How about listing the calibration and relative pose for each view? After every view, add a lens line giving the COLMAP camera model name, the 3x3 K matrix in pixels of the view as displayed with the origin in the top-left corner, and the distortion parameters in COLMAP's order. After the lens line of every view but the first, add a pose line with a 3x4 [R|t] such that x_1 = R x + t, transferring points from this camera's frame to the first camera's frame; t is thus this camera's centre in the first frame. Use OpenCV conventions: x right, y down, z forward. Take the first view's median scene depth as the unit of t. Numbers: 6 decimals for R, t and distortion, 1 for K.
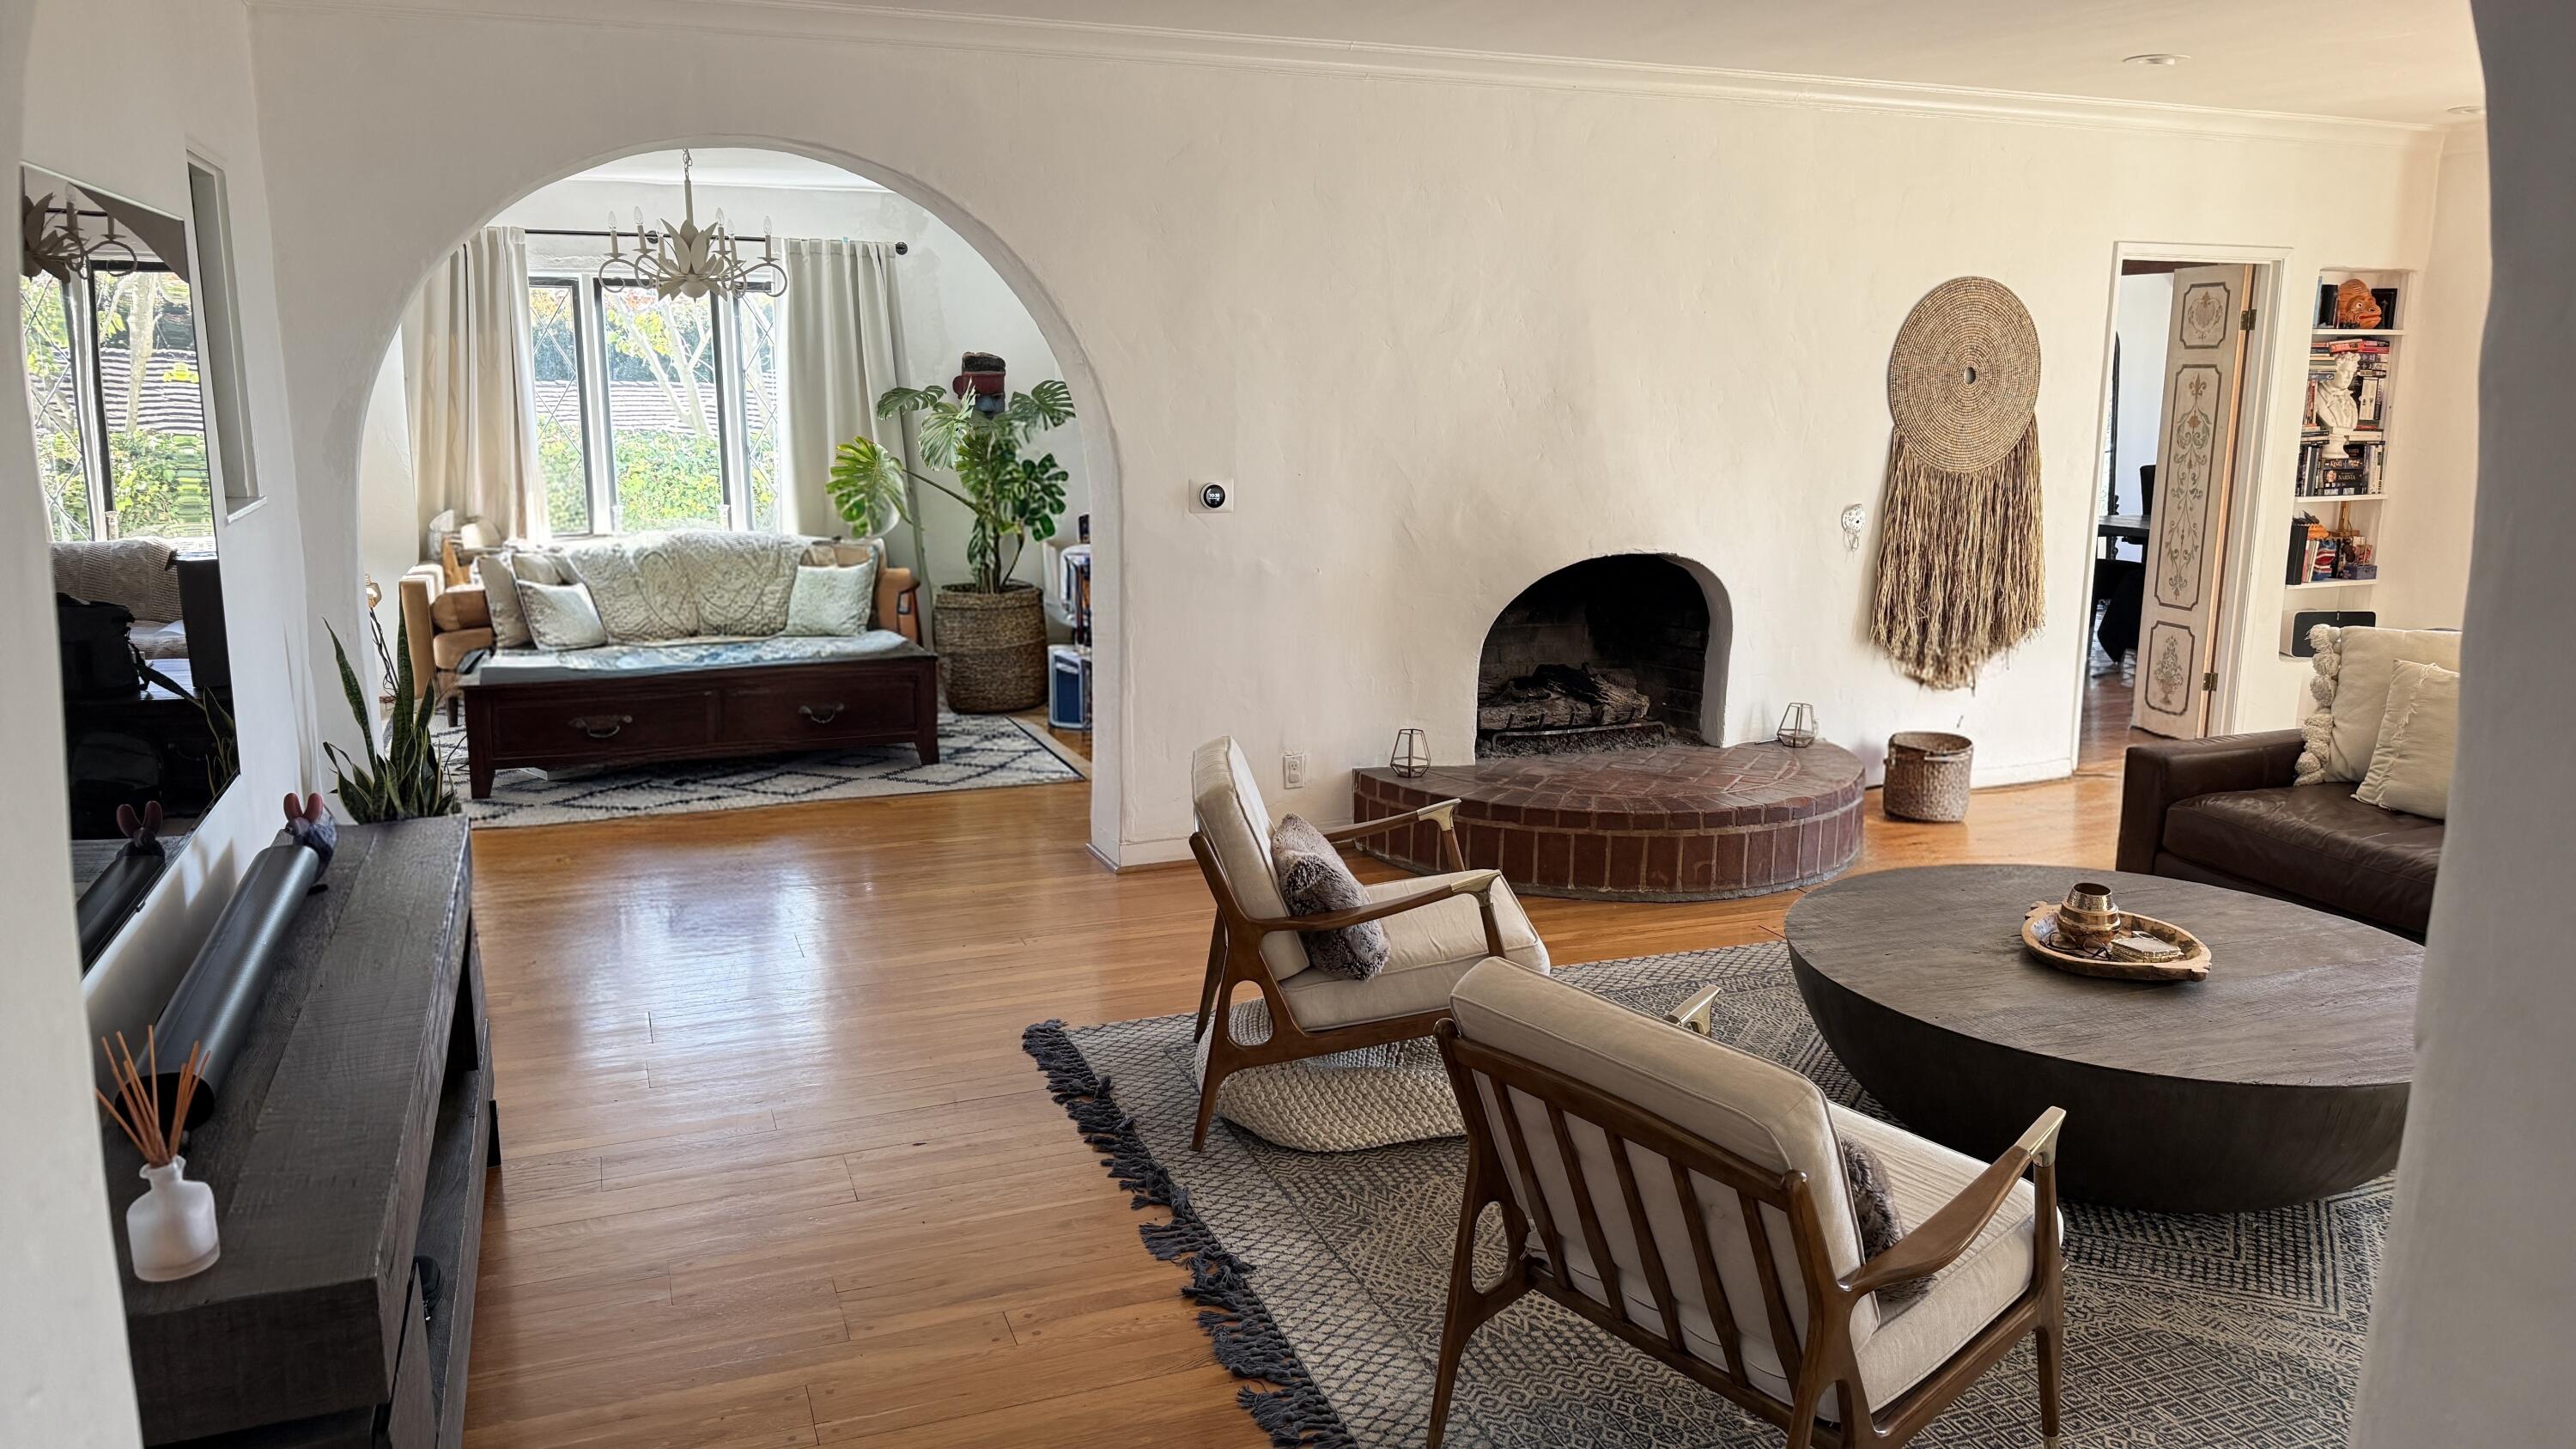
lens RADIAL K [[1714.2, 0, 1288.0], [0, 1714.2, 724.5], [0, 0, 1]] dist [-0.134607, -0.000862]
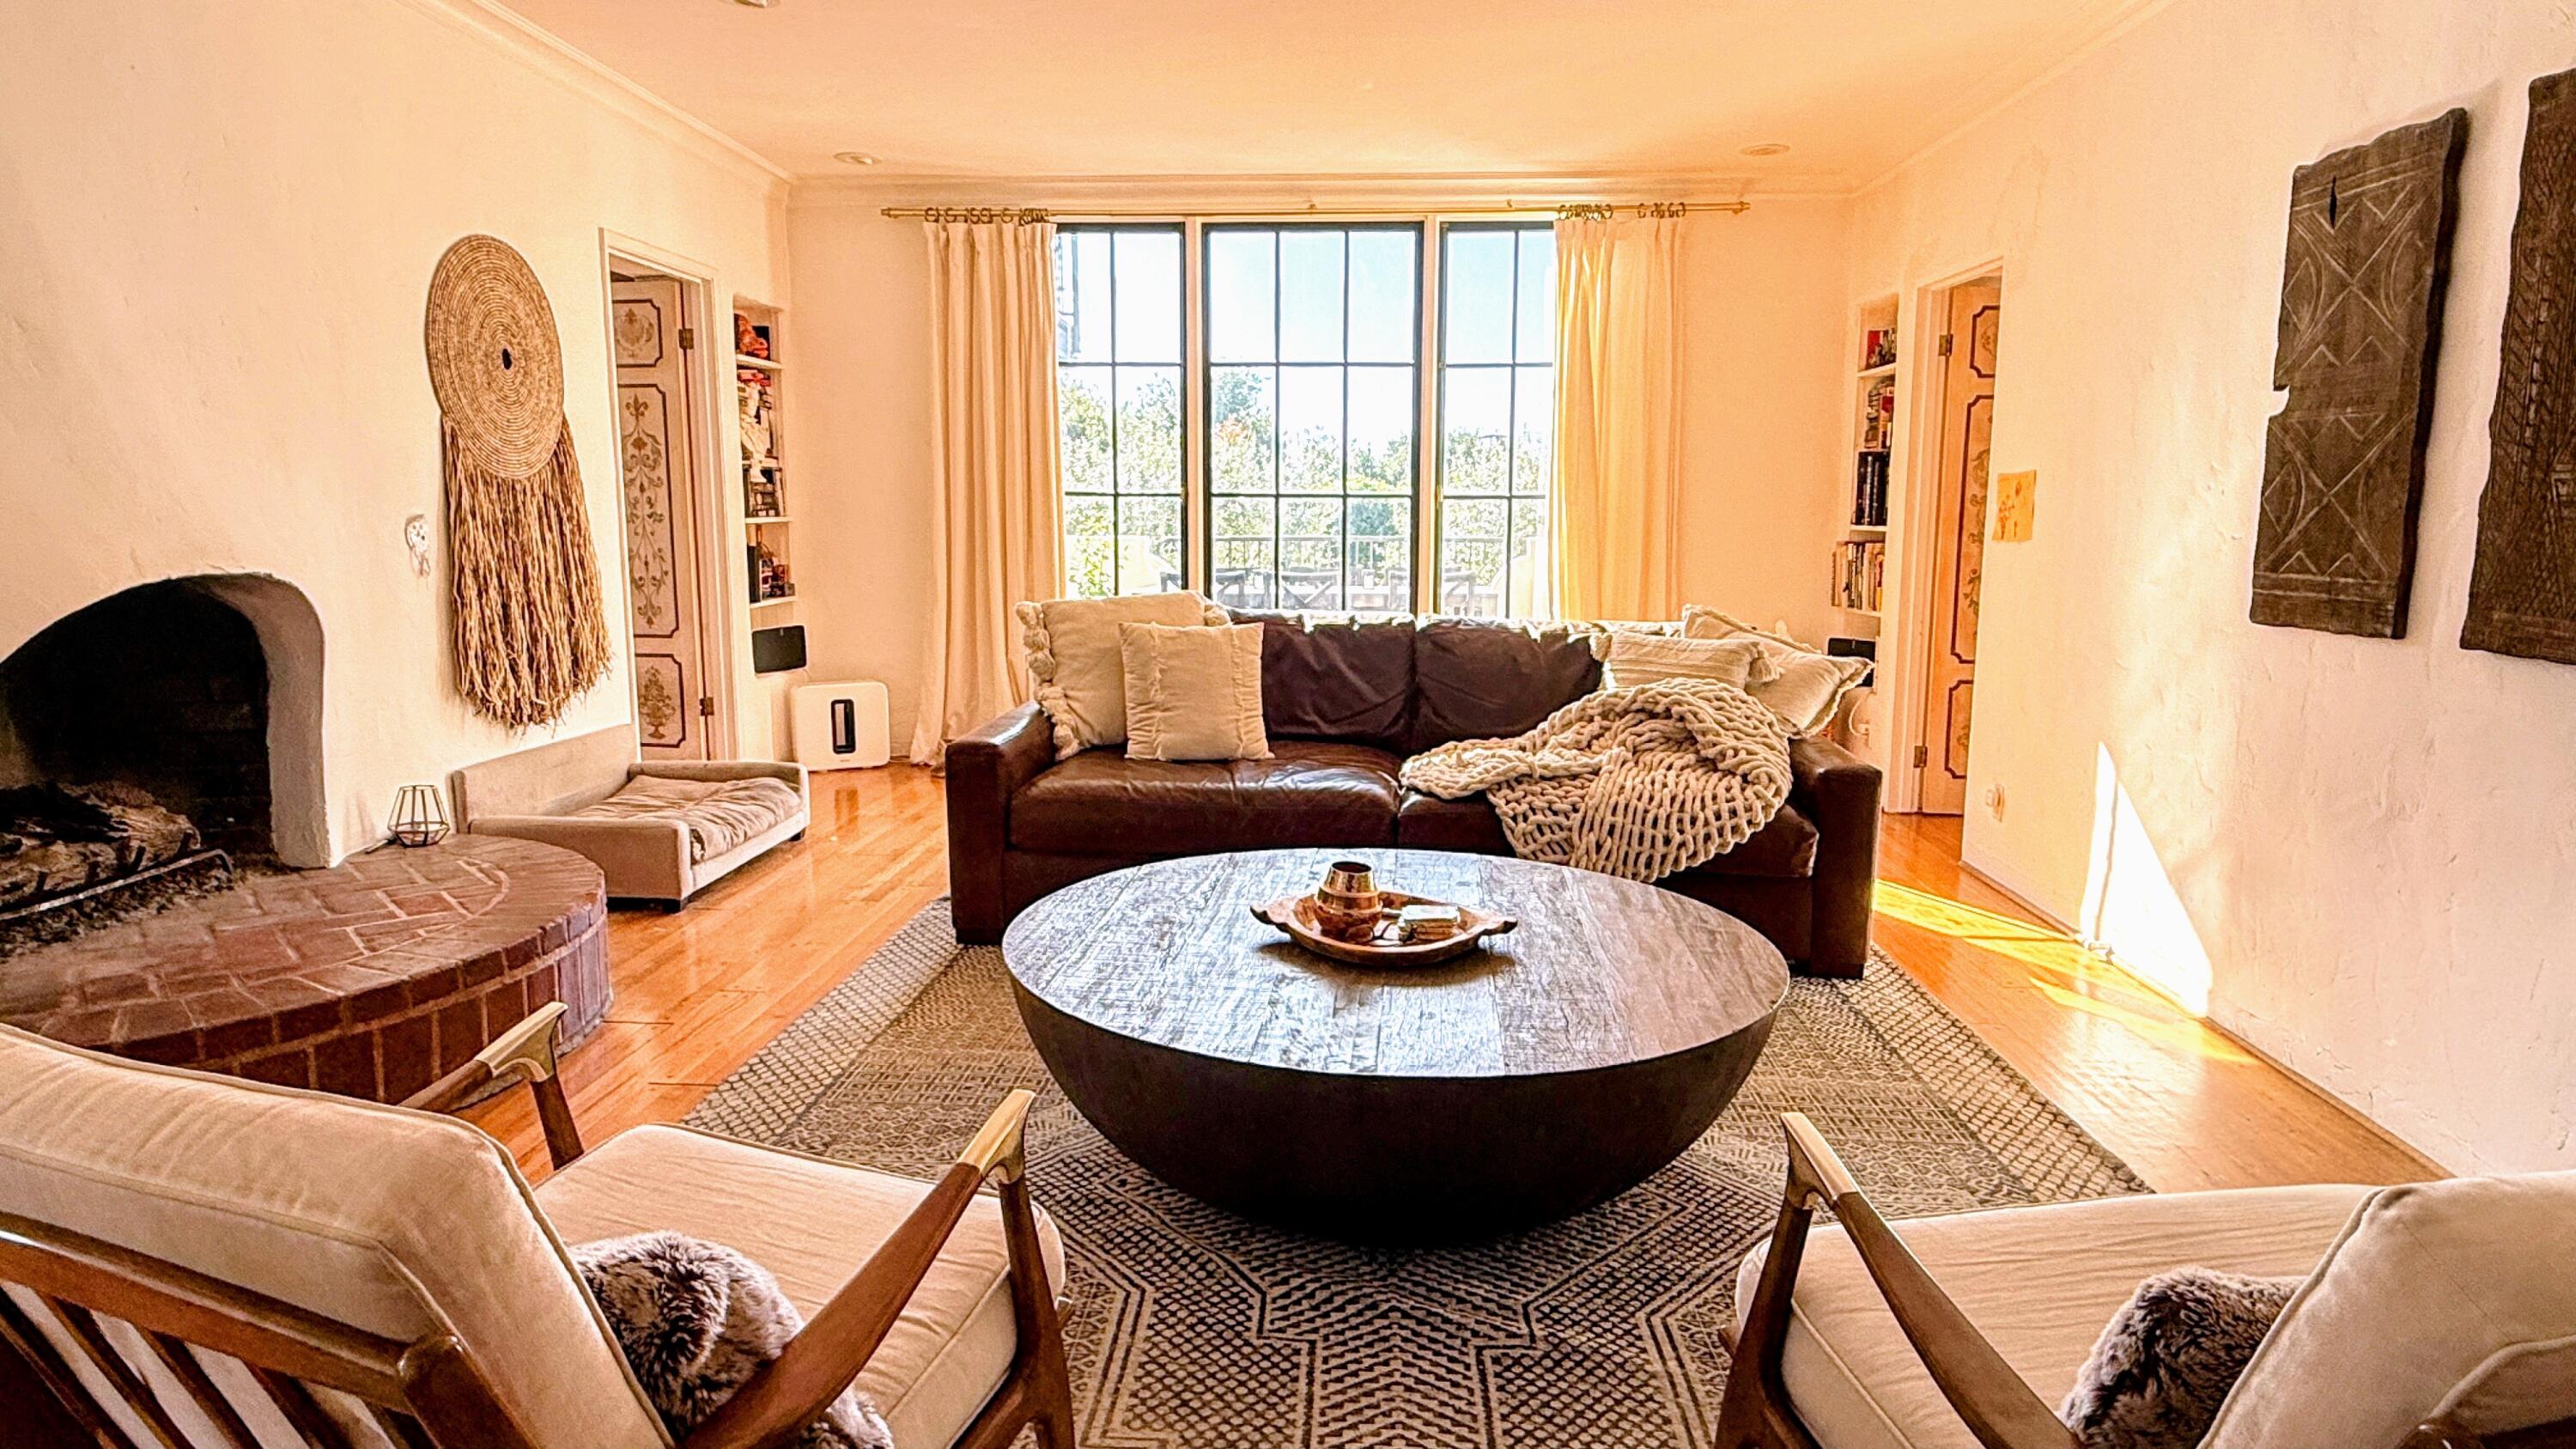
lens RADIAL K [[1436.6, 0, 1288.0], [0, 1436.6, 724.5], [0, 0, 1]] dist [-0.024405, 0.000869]
pose [[0.401500, -0.129431, 0.906667, -0.092914], [0.172492, 0.982934, 0.063934, -0.012249], [-0.899469, 0.130724, 0.416974, 0.390177]]
